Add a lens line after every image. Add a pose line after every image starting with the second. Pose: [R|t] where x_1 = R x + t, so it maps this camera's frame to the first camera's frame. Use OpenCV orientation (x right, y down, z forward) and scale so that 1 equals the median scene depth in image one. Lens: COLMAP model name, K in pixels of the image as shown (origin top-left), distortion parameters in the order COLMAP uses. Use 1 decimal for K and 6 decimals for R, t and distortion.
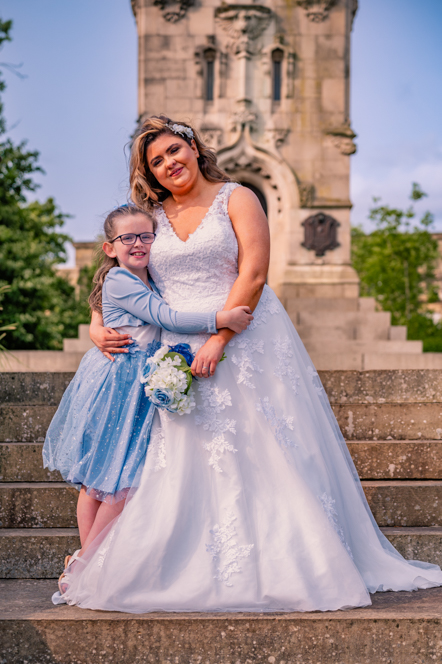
lens RADIAL K [[1064.5, 0, 217.9], [0, 1064.5, 422.4], [0, 0, 1]] dist [0.005474, 0.003228]
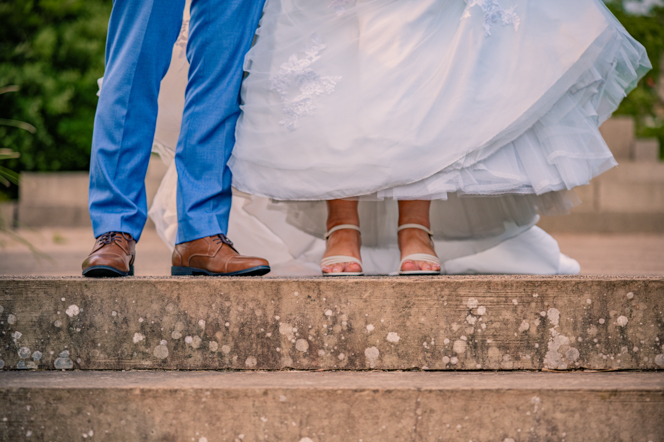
lens RADIAL K [[1333.0, 0, 332.0], [0, 1333.0, 221.0], [0, 0, 1]] dist [-0.012935, -0.060019]
pose [[0.999493, 0.006479, -0.031183, -0.002433], [-0.007235, 0.999682, -0.024167, -0.018103], [0.031017, 0.024381, 0.999221, 0.164835]]
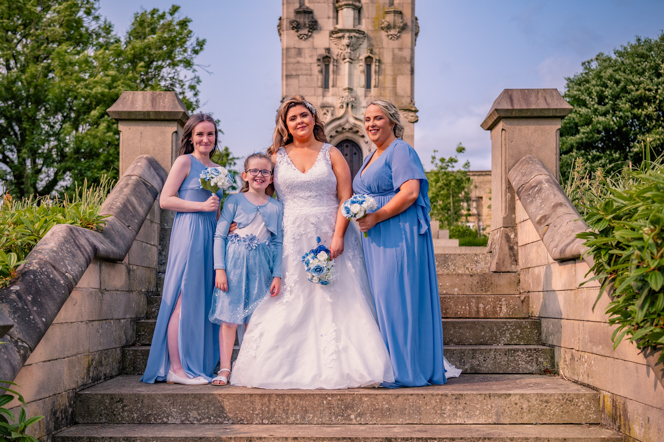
lens RADIAL K [[679.4, 0, 333.2], [0, 679.4, 294.0], [0, 0, 1]] dist [-0.003787, -0.003827]
pose [[0.999997, 0.002315, -0.000891, 0.003894], [-0.002312, 0.999991, 0.003542, 0.003343], [0.000899, -0.003540, 0.999993, -0.023958]]
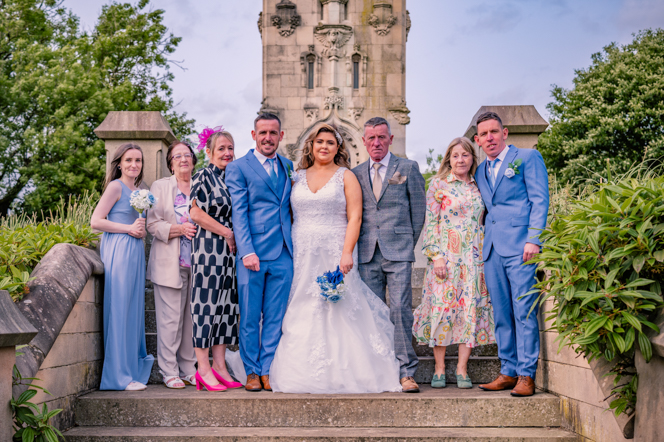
lens RADIAL K [[772.0, 0, 304.4], [0, 772.0, 299.5], [0, 0, 1]] dist [0.005605, 0.008945]
pose [[0.999757, -0.000573, -0.022035, 0.007200], [0.000323, 0.999936, -0.011351, 0.004685], [0.022040, 0.011341, 0.999693, -0.076406]]
